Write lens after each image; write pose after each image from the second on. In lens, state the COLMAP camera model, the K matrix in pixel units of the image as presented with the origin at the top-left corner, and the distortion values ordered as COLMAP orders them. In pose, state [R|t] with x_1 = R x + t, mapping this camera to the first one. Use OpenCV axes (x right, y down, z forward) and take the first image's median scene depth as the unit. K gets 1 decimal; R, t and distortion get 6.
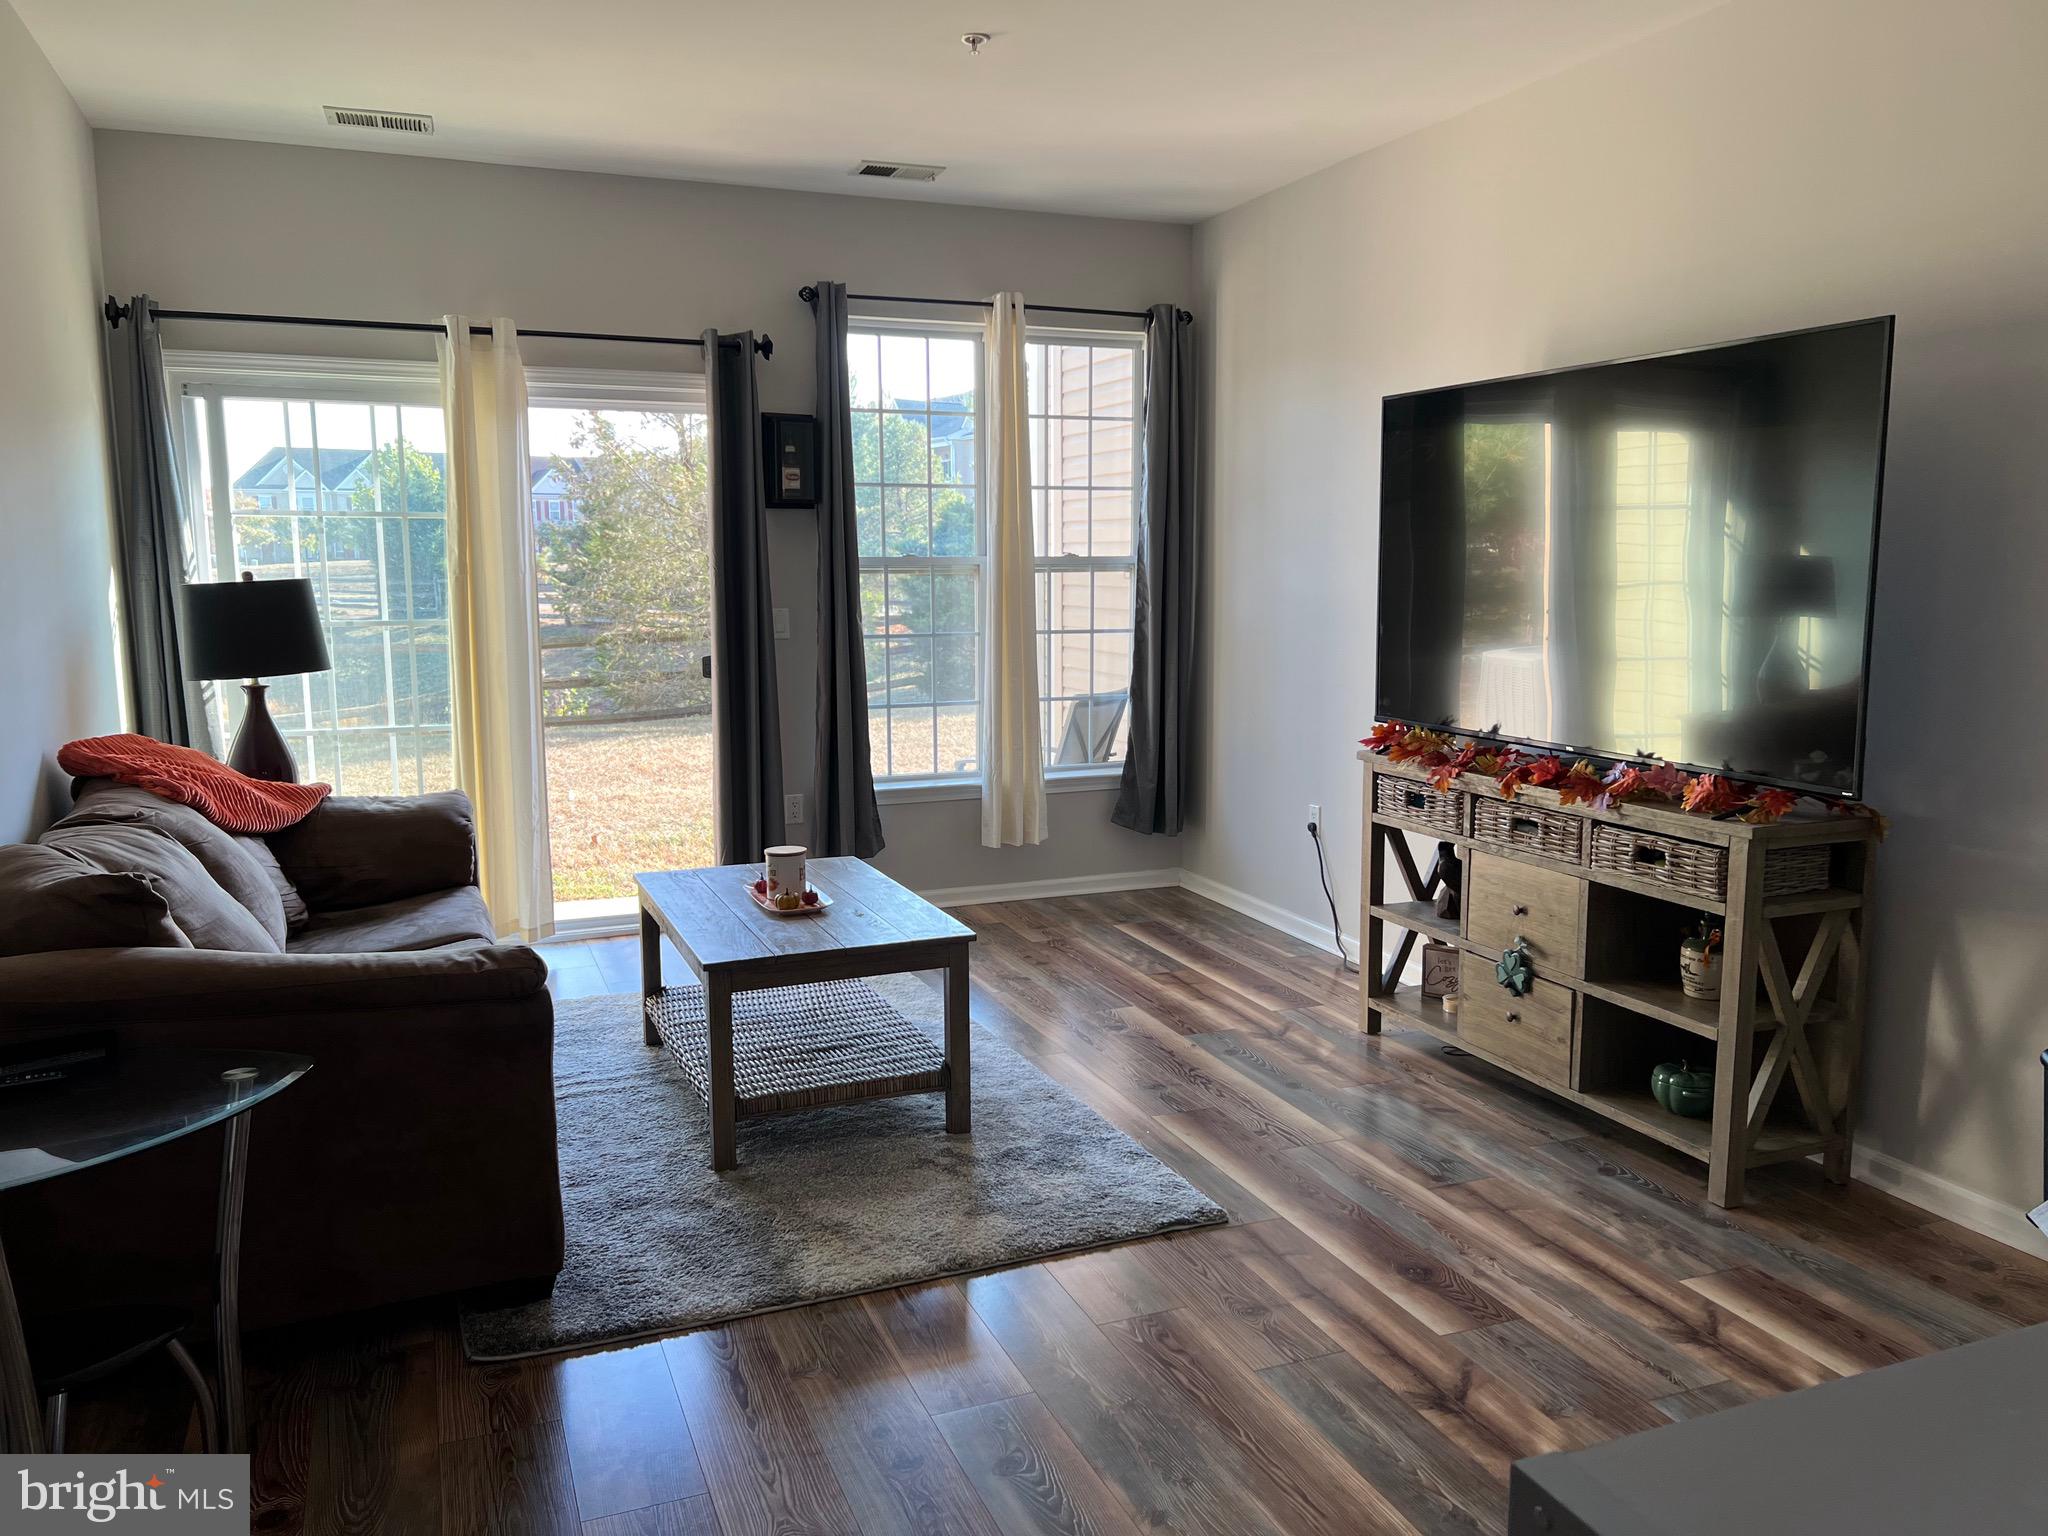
lens RADIAL K [[1562.7, 0, 1020.9], [0, 1562.7, 760.3], [0, 0, 1]] dist [0.050067, -0.015757]
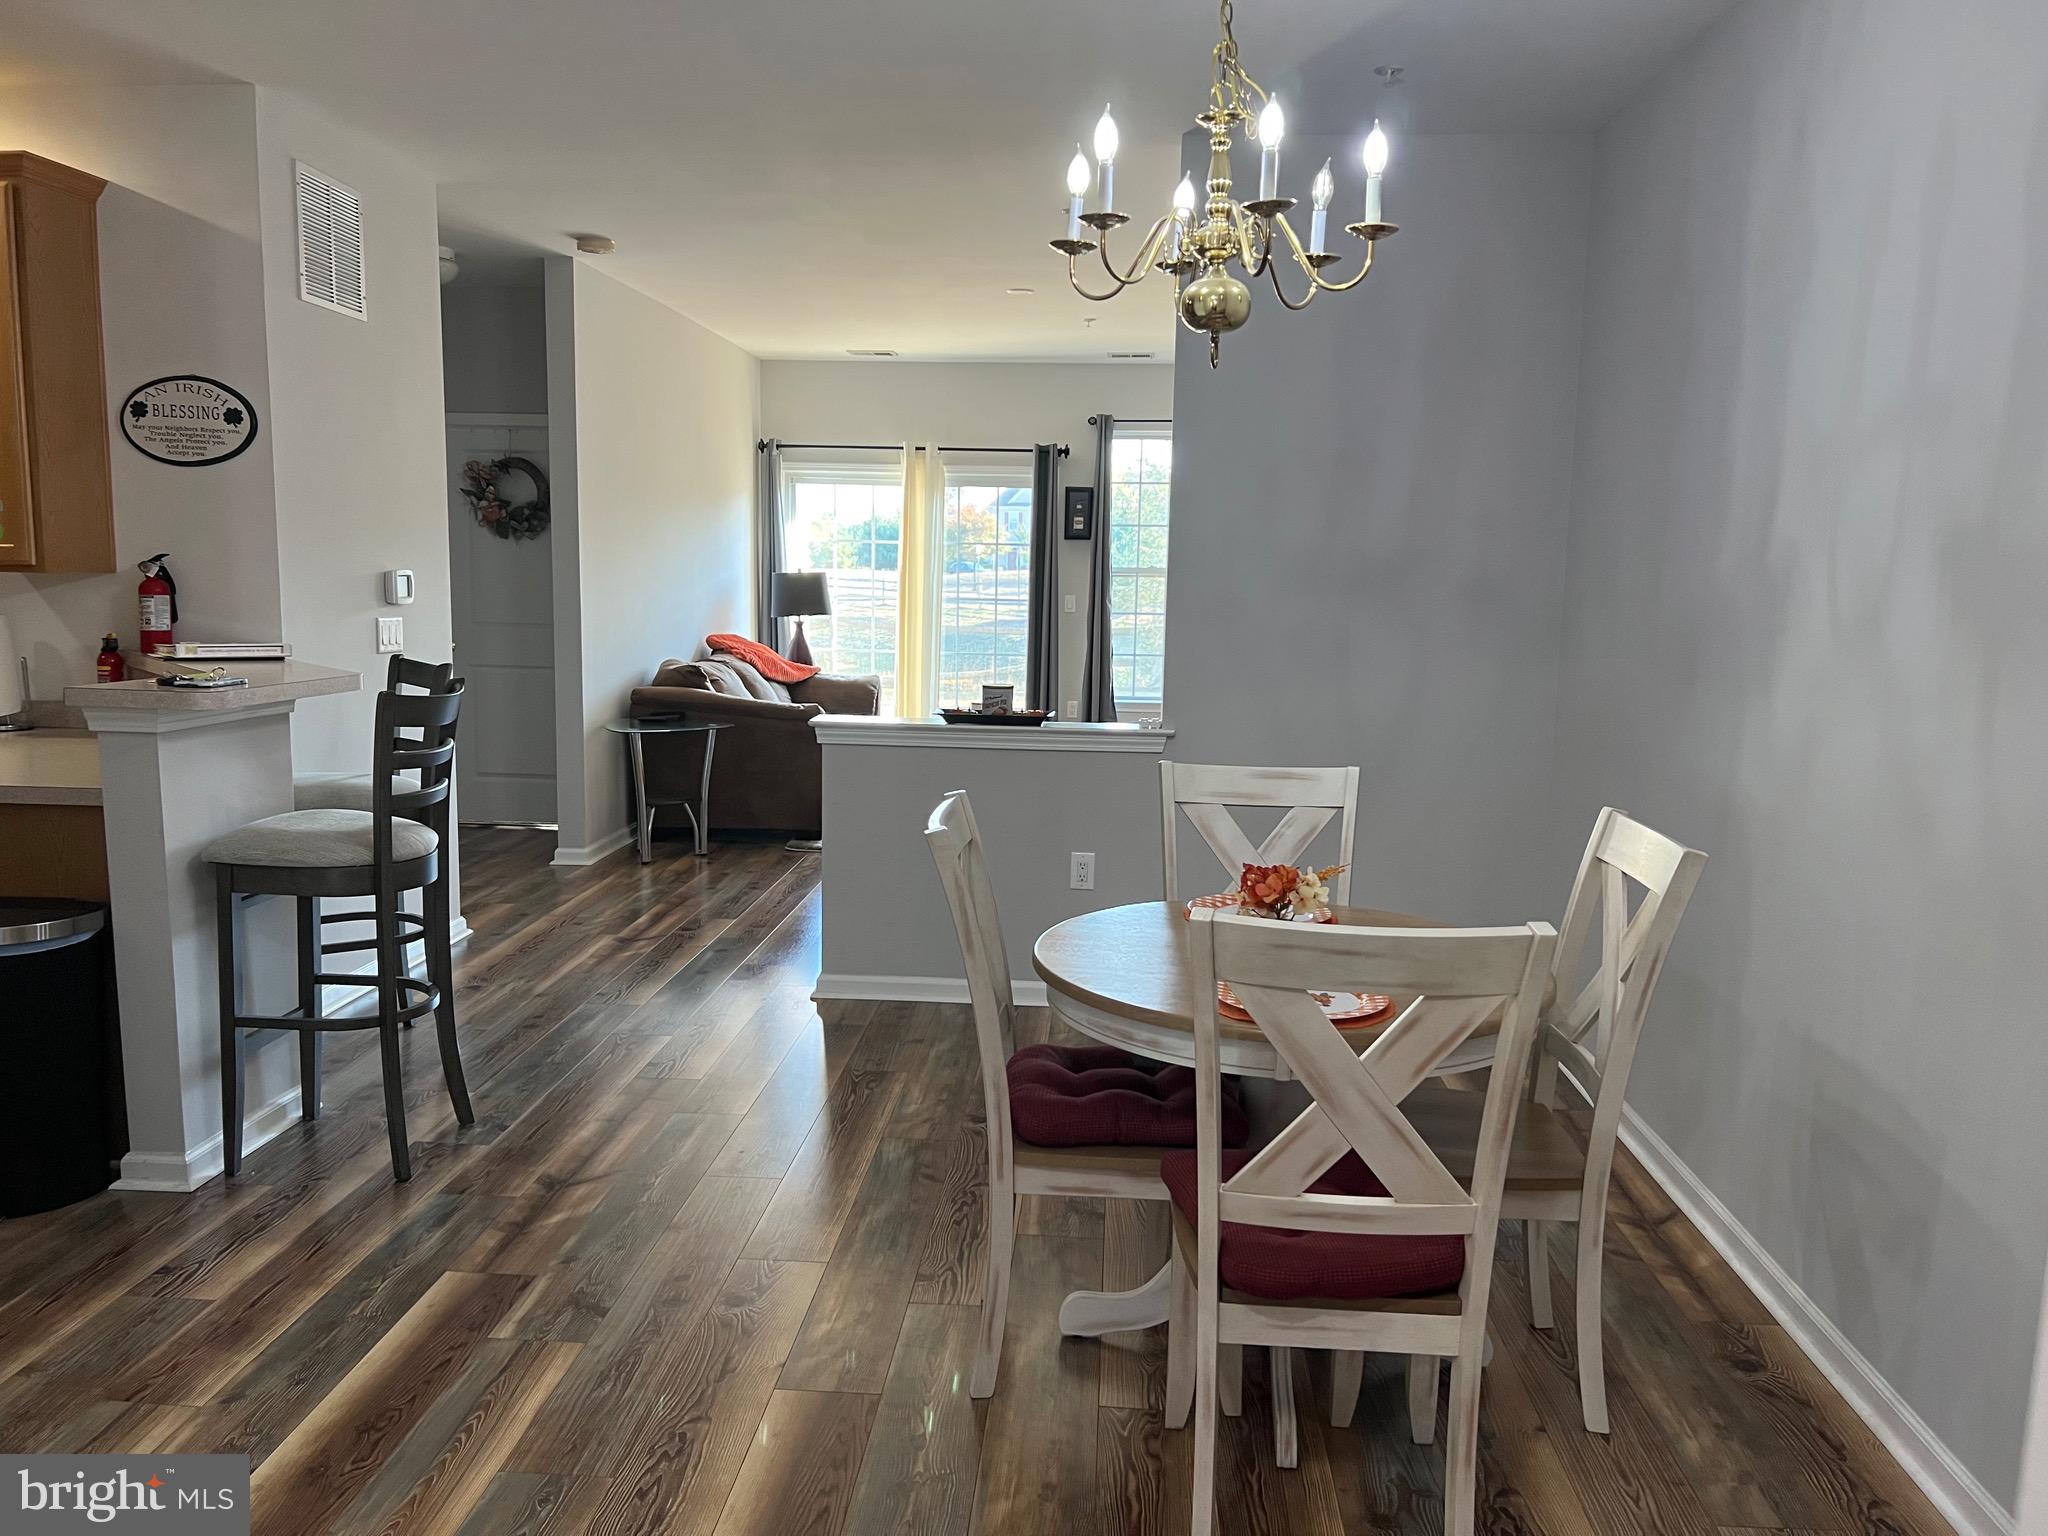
lens RADIAL K [[1562.7, 0, 1031.7], [0, 1562.7, 772.9], [0, 0, 1]] dist [0.050067, -0.015757]
pose [[0.904550, 0.076895, -0.419376, 0.635589], [-0.078443, 0.996826, 0.013581, 0.093996], [0.419089, 0.020612, 0.907711, -0.708784]]
